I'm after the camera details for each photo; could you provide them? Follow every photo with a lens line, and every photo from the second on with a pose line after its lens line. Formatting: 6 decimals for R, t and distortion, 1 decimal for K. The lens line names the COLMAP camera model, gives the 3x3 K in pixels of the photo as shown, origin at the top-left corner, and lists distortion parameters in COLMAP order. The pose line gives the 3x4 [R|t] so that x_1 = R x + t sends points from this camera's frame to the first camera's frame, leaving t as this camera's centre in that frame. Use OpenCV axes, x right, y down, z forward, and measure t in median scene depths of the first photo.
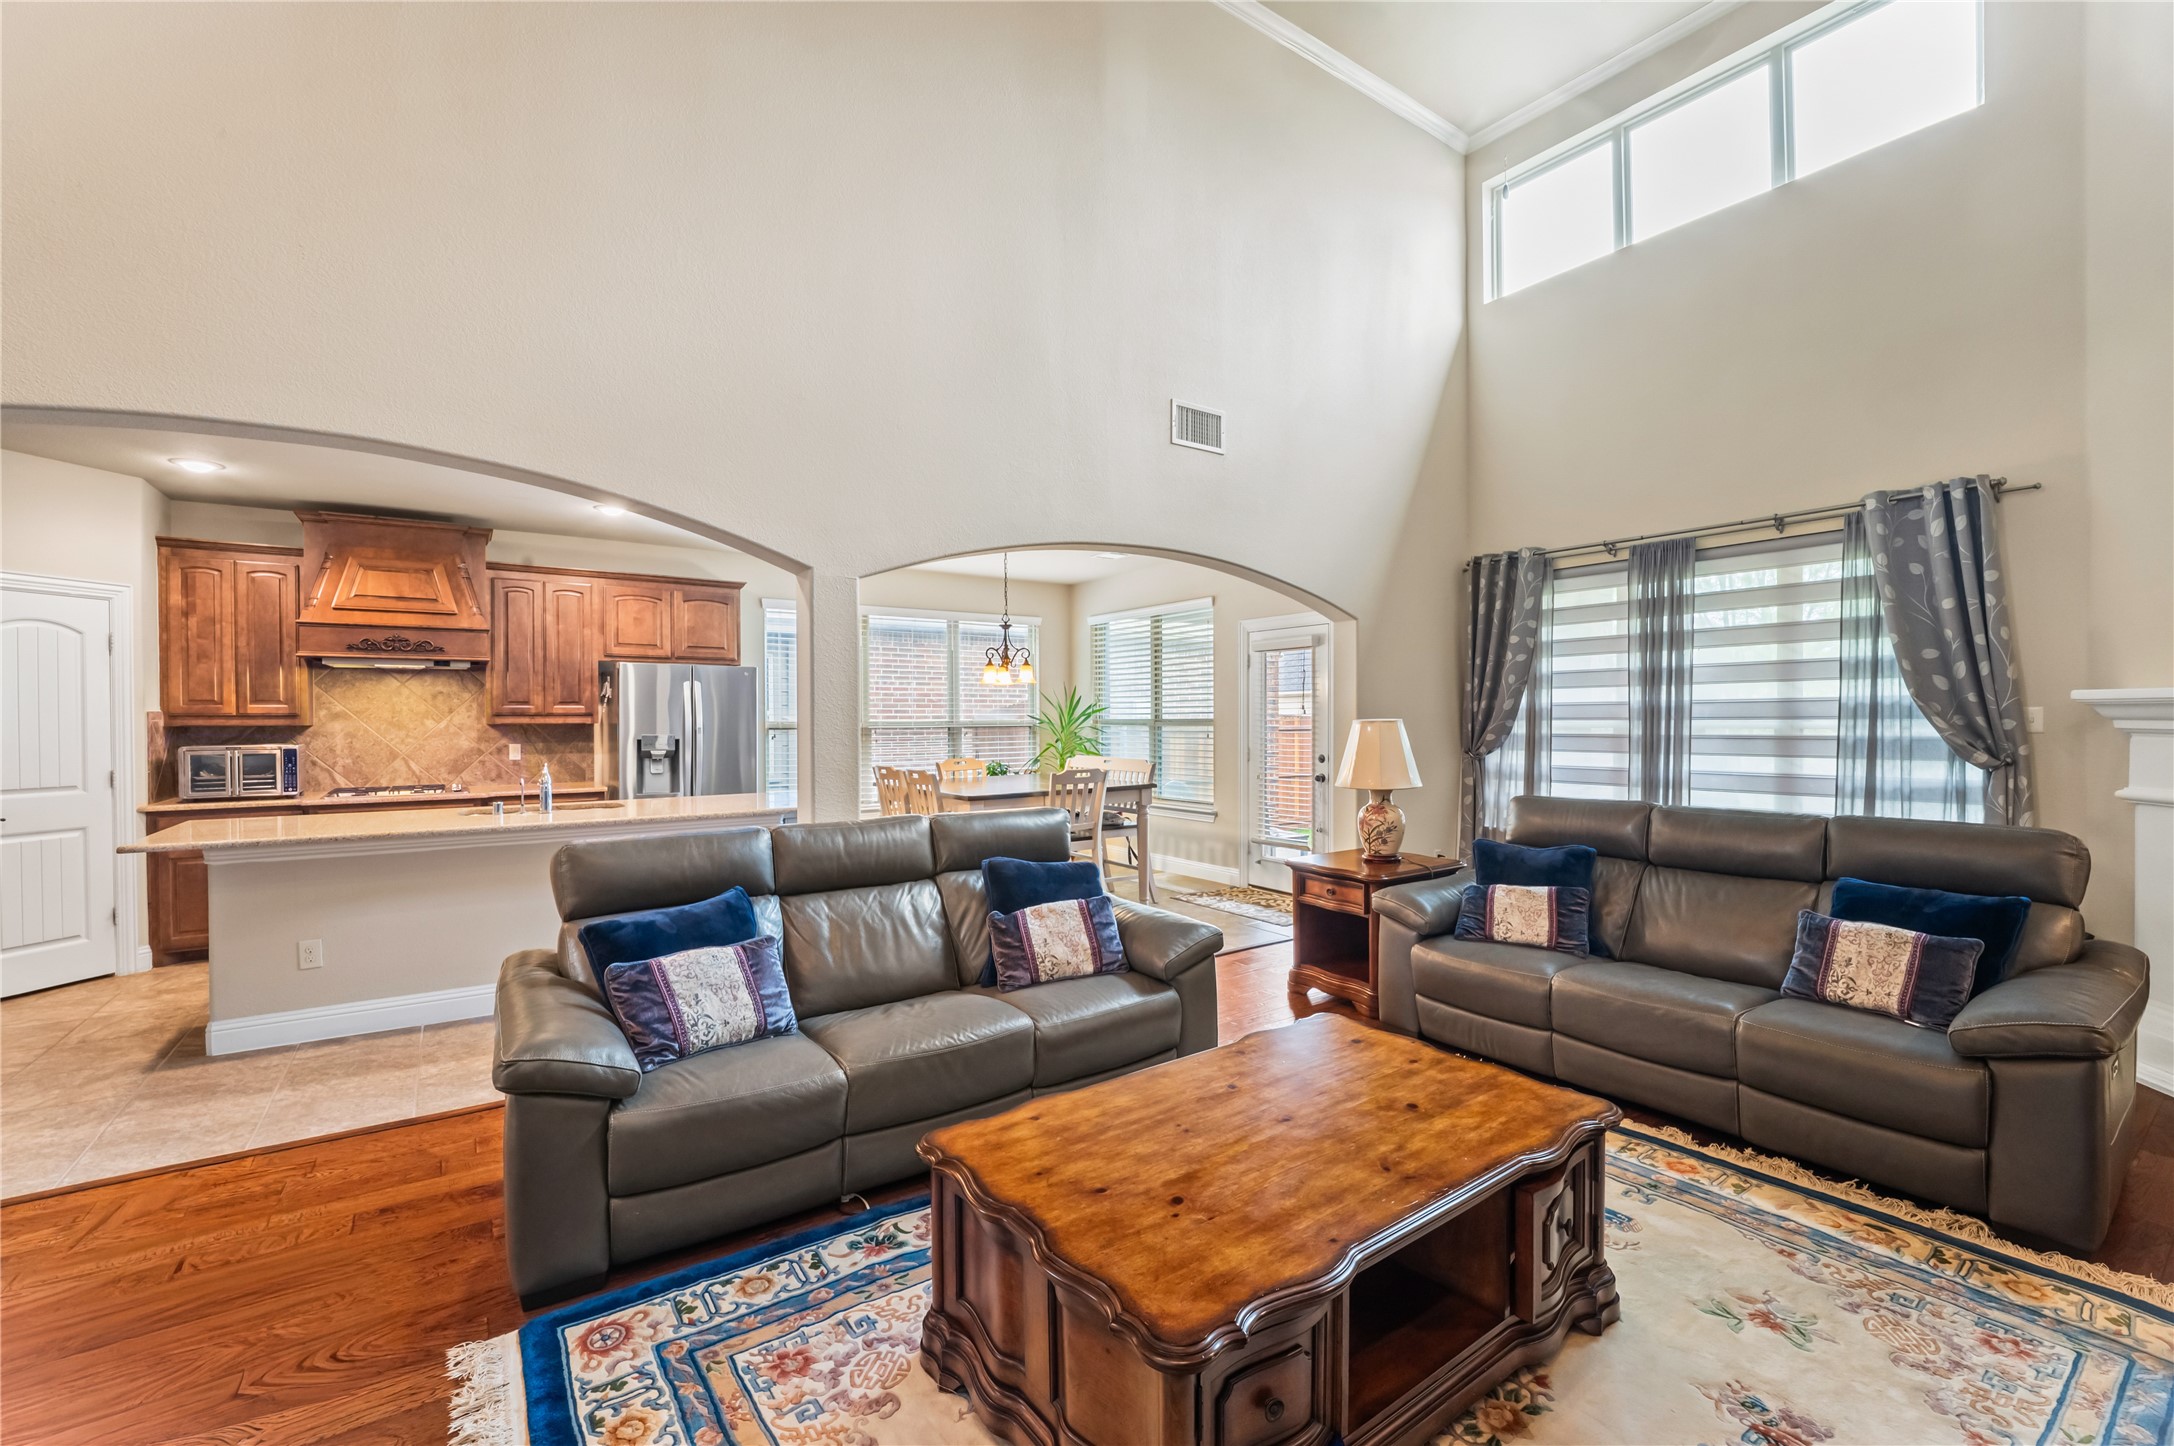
lens RADIAL K [[906.7, 0, 1098.6], [0, 906.7, 737.0], [0, 0, 1]] dist [-0.000628, -0.013755]
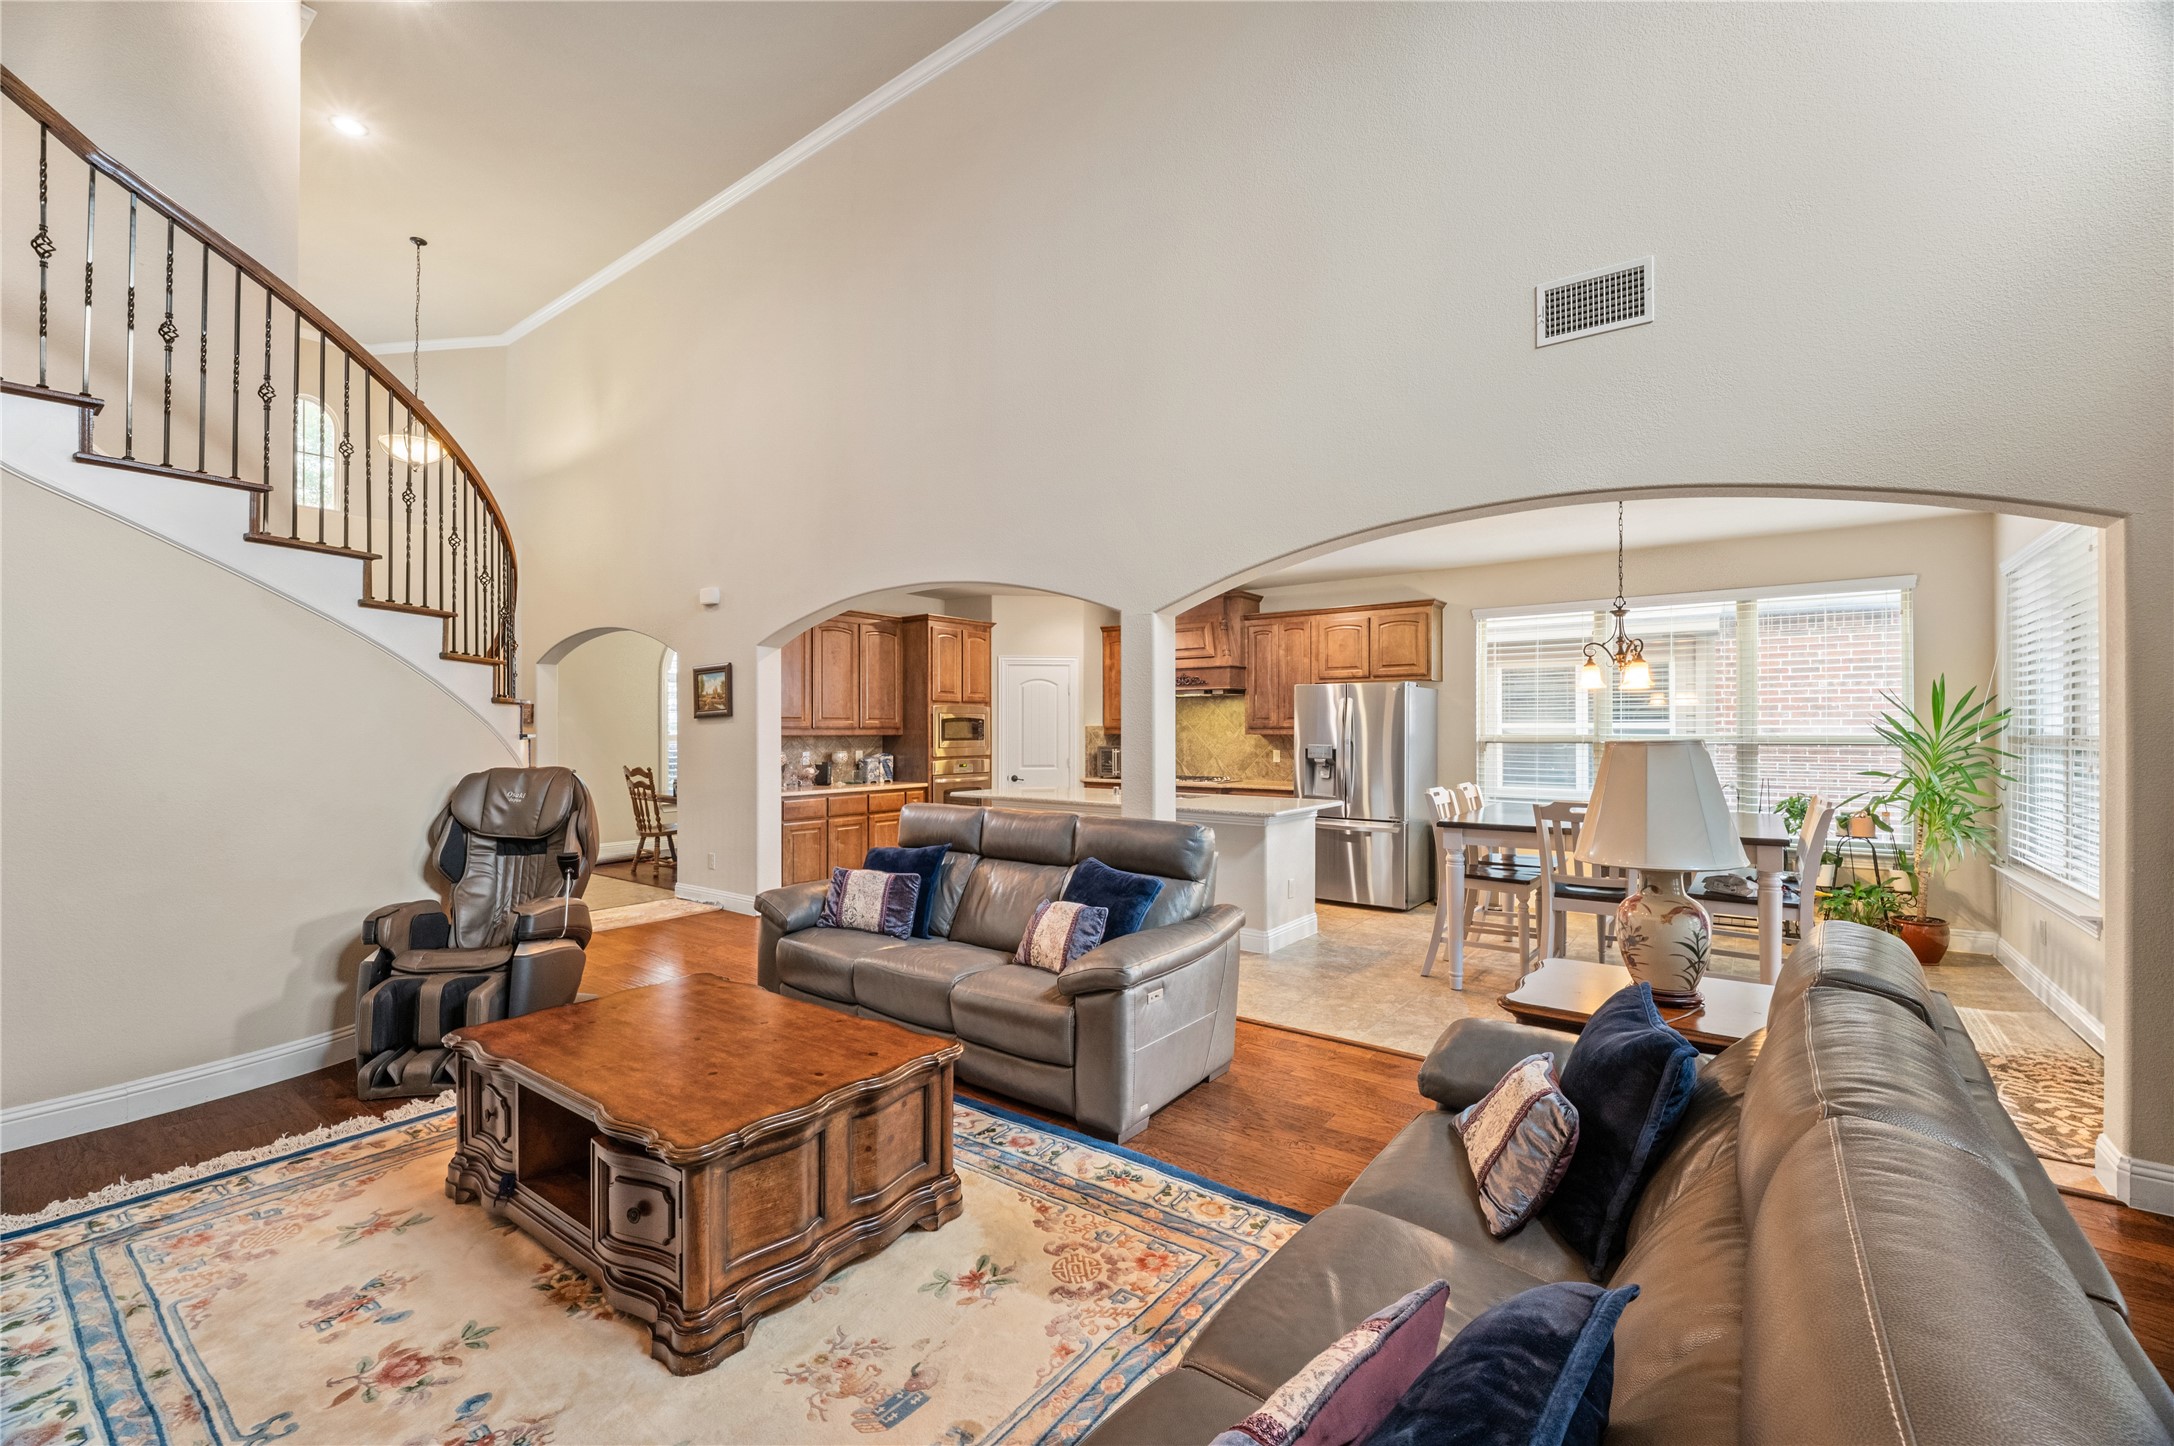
lens RADIAL K [[900.7, 0, 1093.3], [0, 900.7, 738.6], [0, 0, 1]] dist [-0.004305, -0.000869]
pose [[0.300187, 0.013445, -0.953786, 0.564074], [-0.021064, 0.999750, 0.007463, -0.014120], [0.953648, 0.017851, 0.300395, 0.395264]]
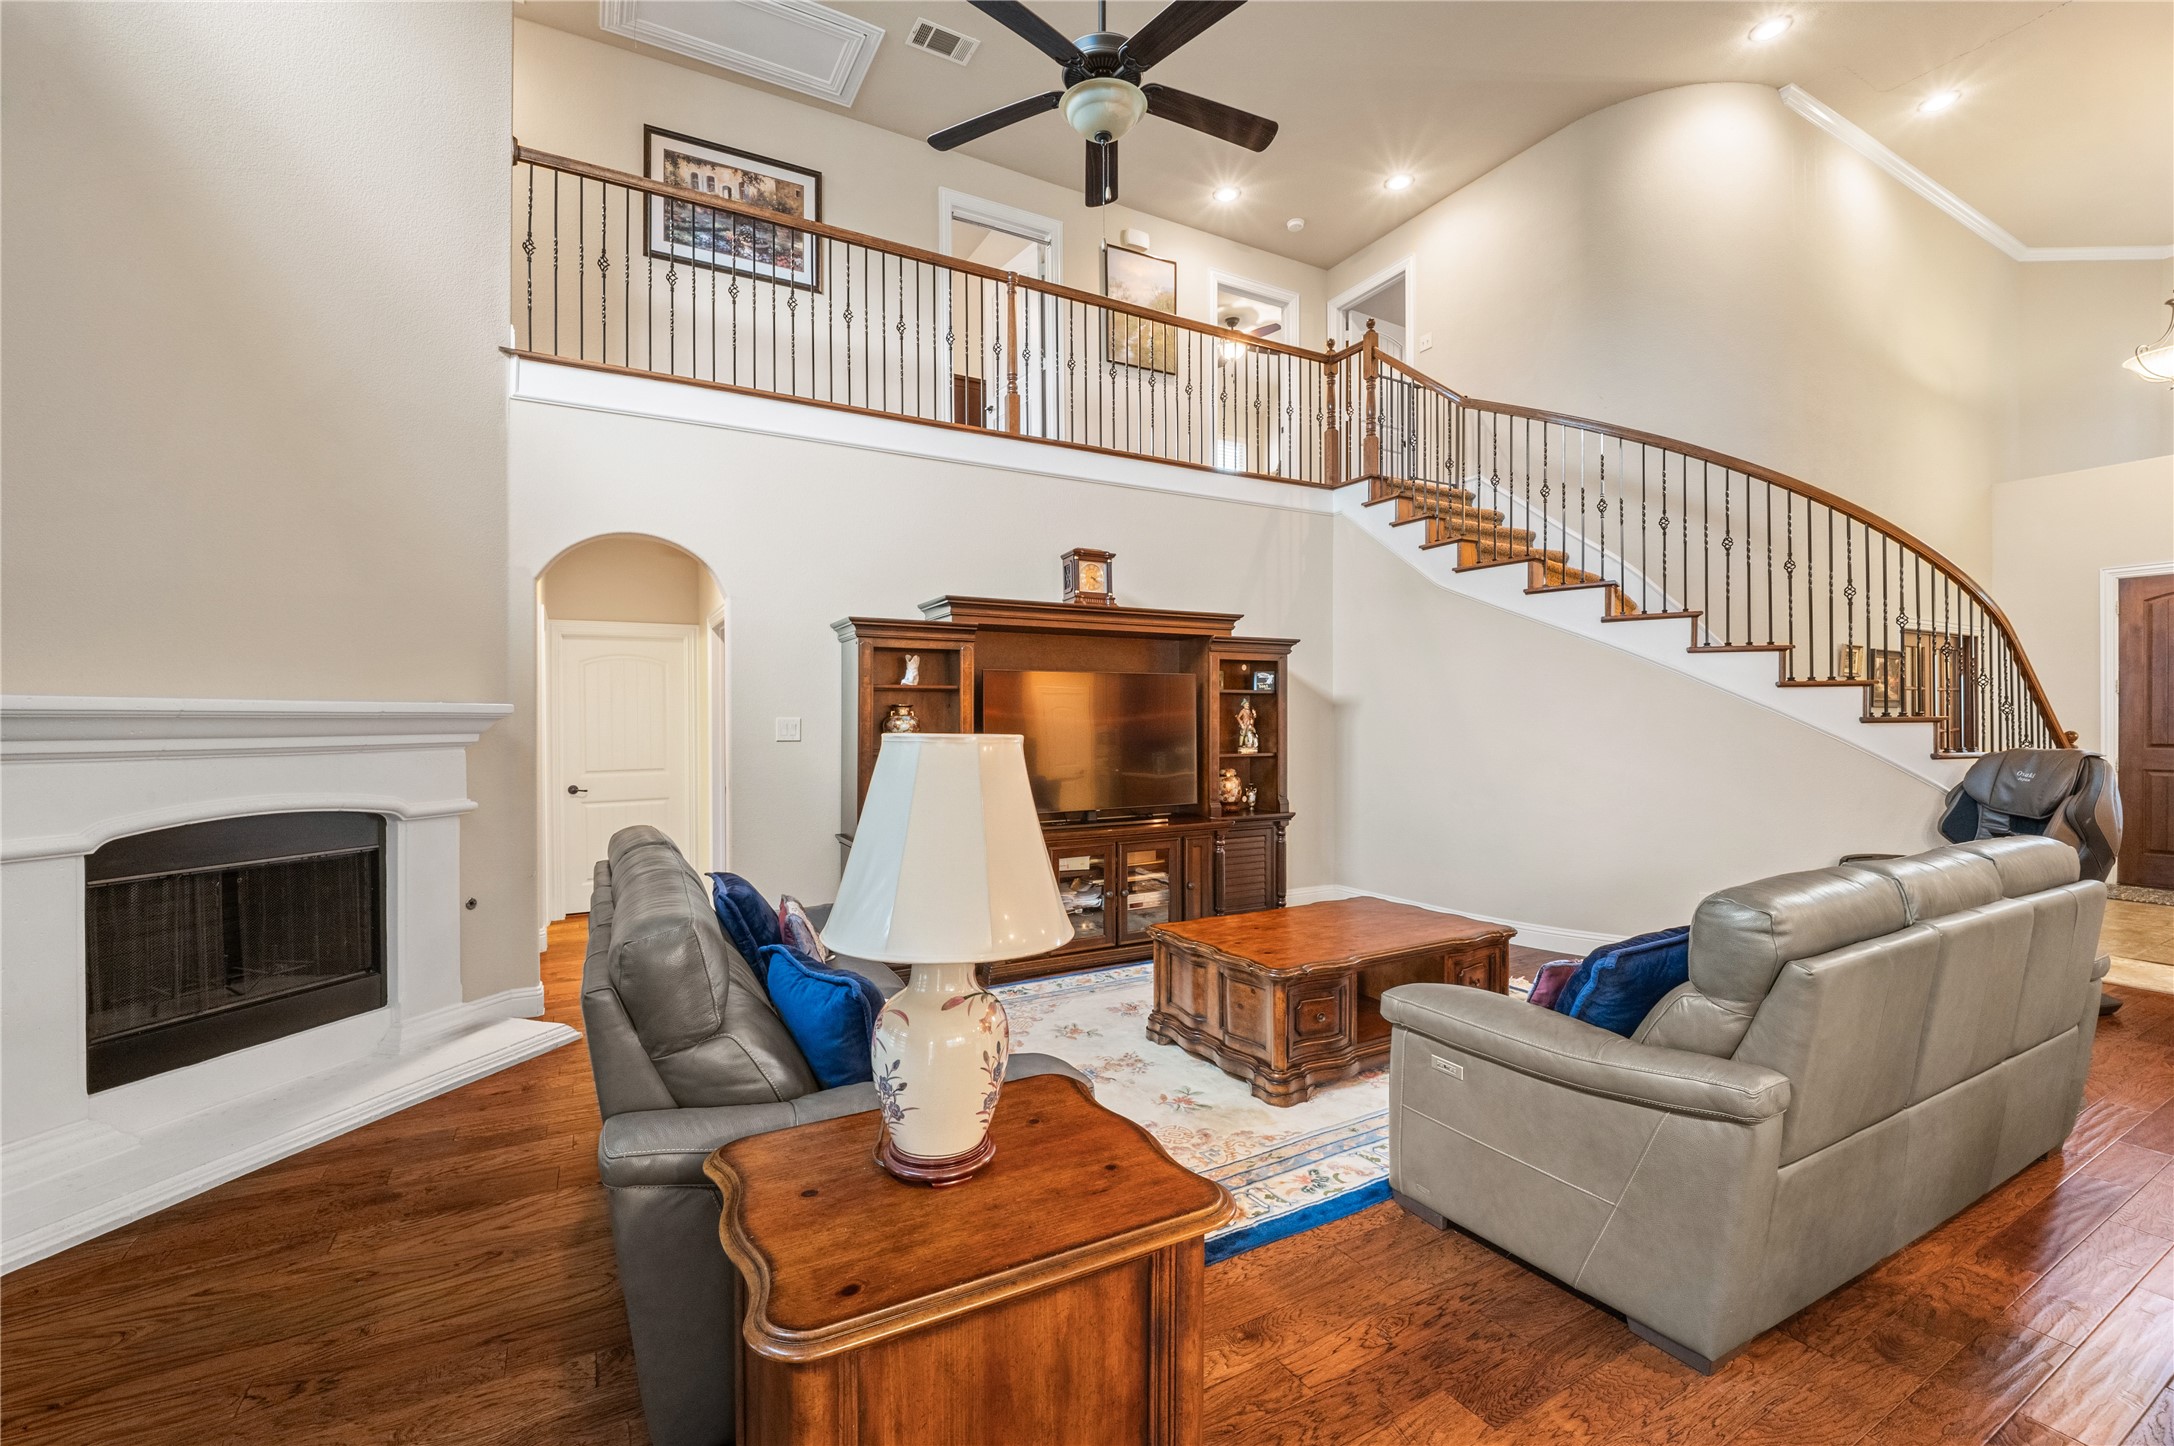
lens RADIAL K [[916.4, 0, 1103.7], [0, 916.4, 729.0], [0, 0, 1]] dist [0.019663, -0.018893]
pose [[-0.994884, 0.008631, 0.100655, 0.173948], [0.011876, 0.999427, 0.031684, -0.023339], [-0.100324, 0.032718, -0.994417, 1.021569]]
